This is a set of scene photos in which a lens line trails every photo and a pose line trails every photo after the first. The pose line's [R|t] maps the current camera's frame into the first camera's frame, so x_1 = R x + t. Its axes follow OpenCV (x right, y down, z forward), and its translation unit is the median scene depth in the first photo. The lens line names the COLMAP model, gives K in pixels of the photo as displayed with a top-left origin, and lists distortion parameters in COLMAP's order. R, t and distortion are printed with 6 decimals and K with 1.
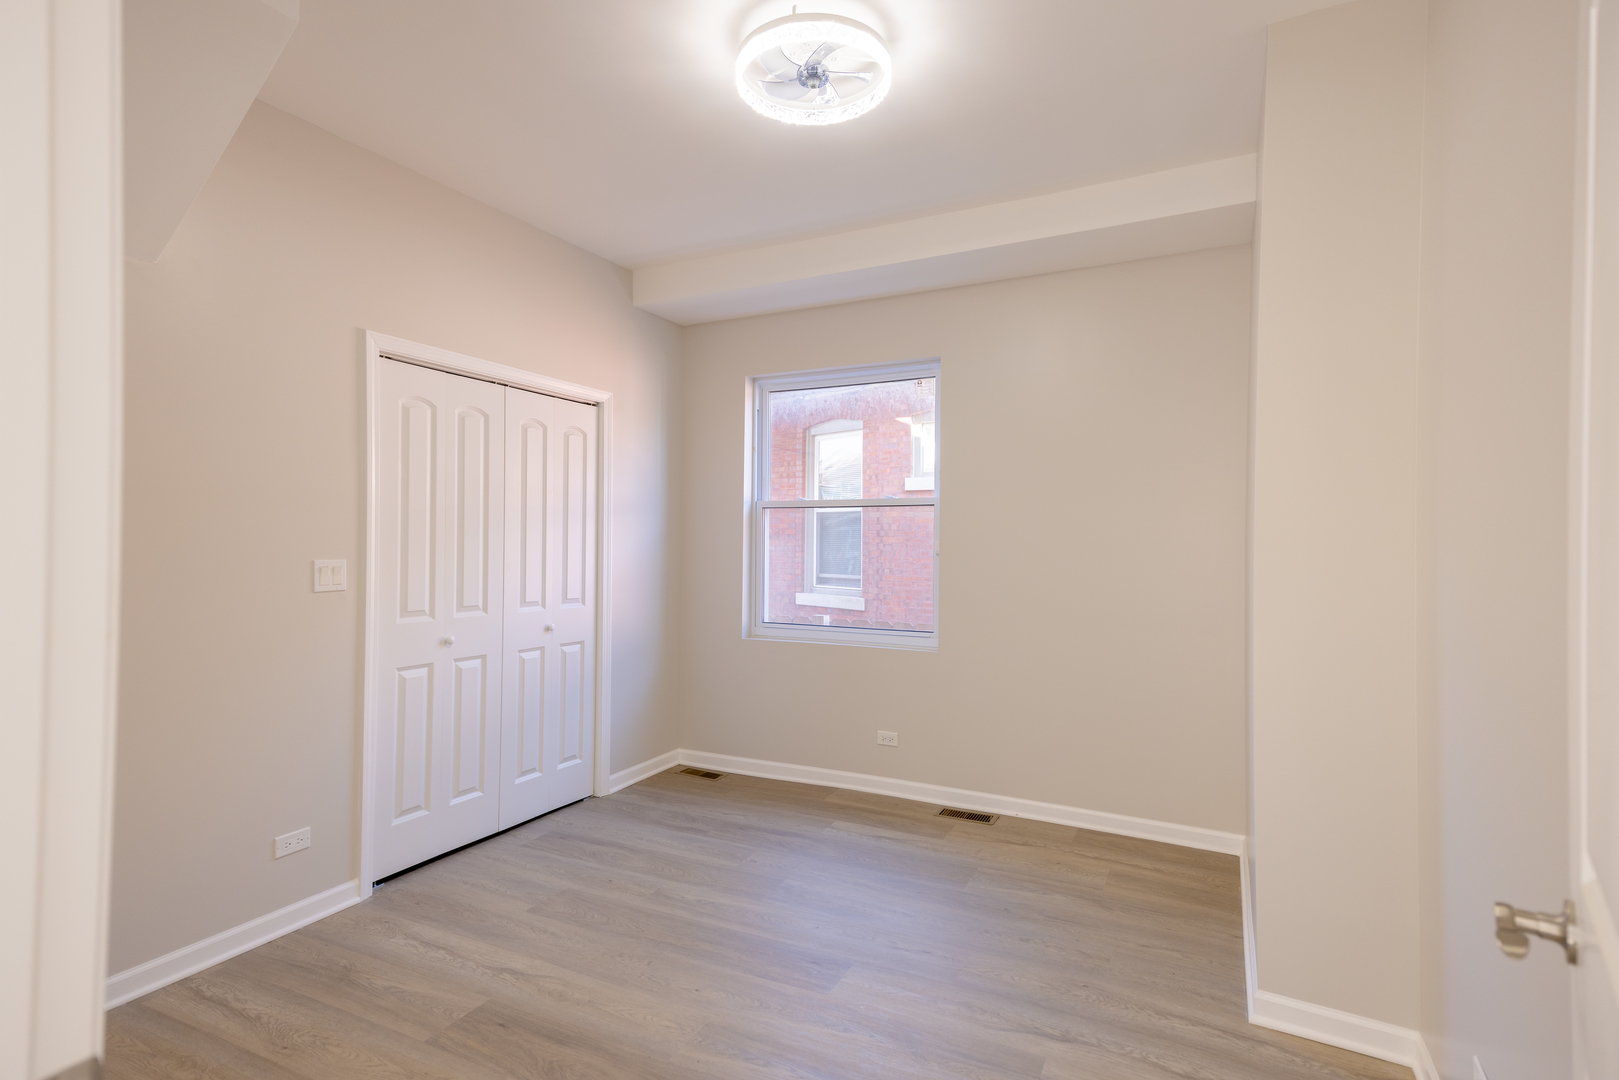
lens RADIAL K [[821.0, 0, 809.9], [0, 821.0, 537.1], [0, 0, 1]] dist [0.003184, 0.000299]
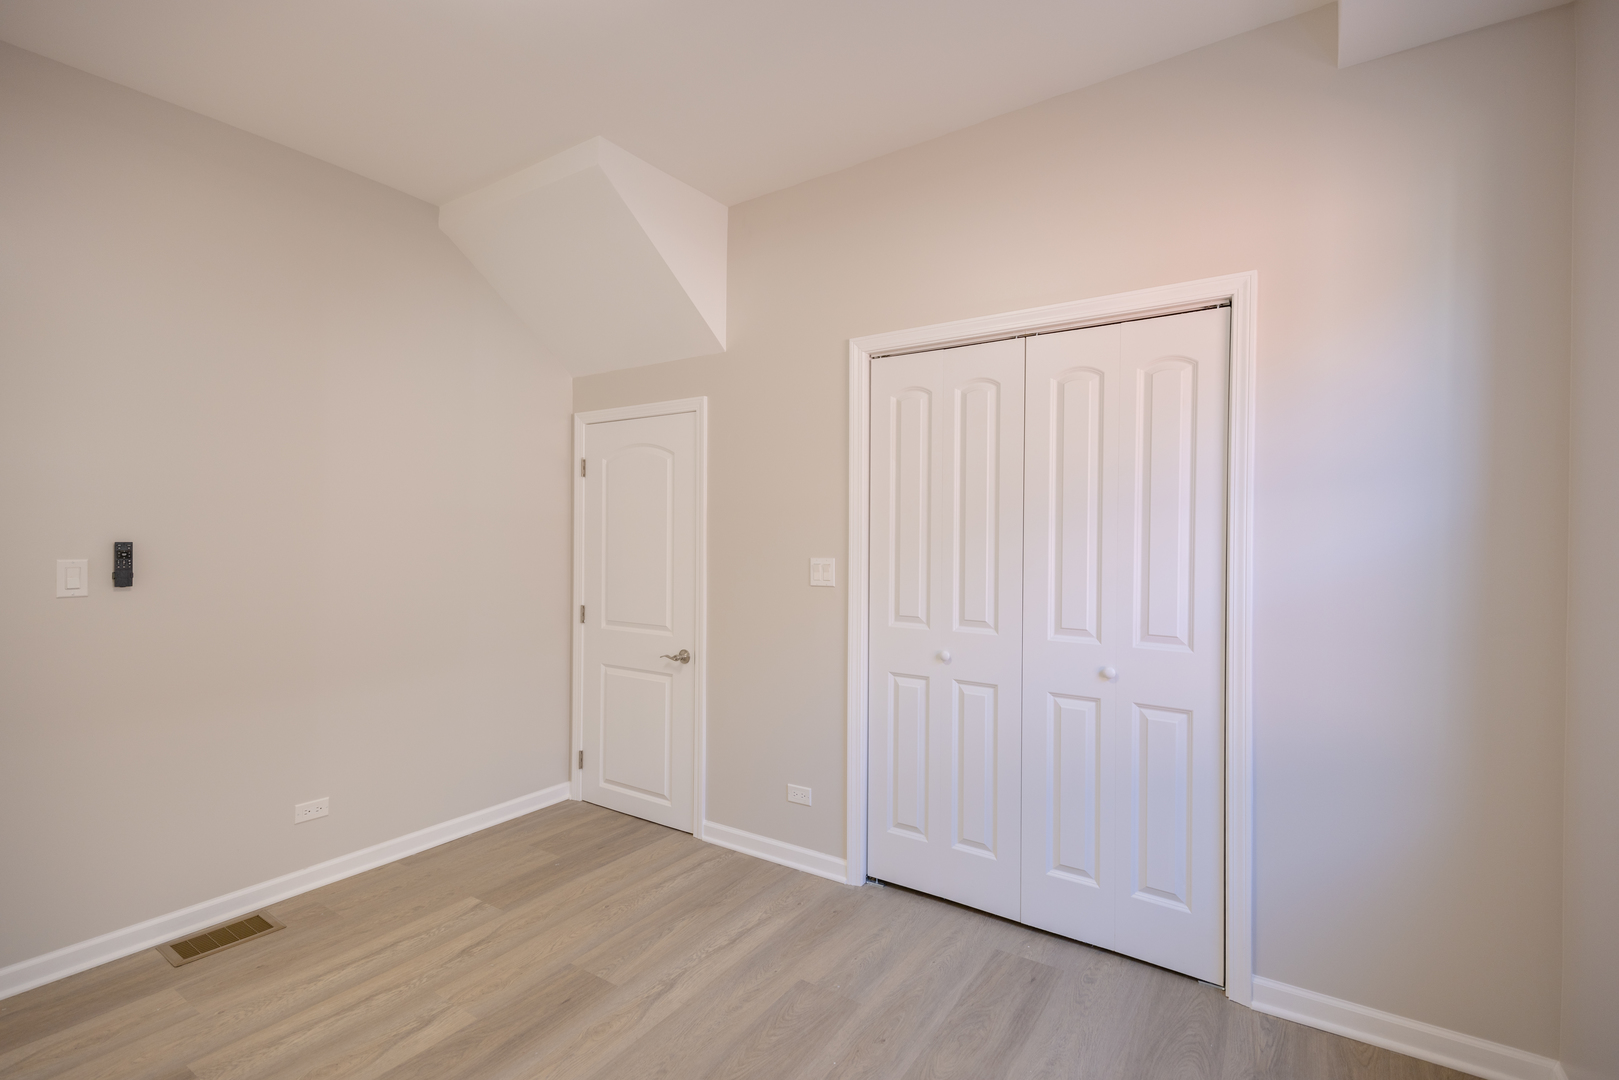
lens RADIAL K [[728.5, 0, 813.7], [0, 728.5, 545.6], [0, 0, 1]] dist [0.016584, -0.000150]
pose [[-0.125497, 0.004111, -0.992085, 0.380819], [-0.001364, 0.999990, 0.004316, 0.005925], [0.992093, 0.001894, -0.125490, 1.060324]]
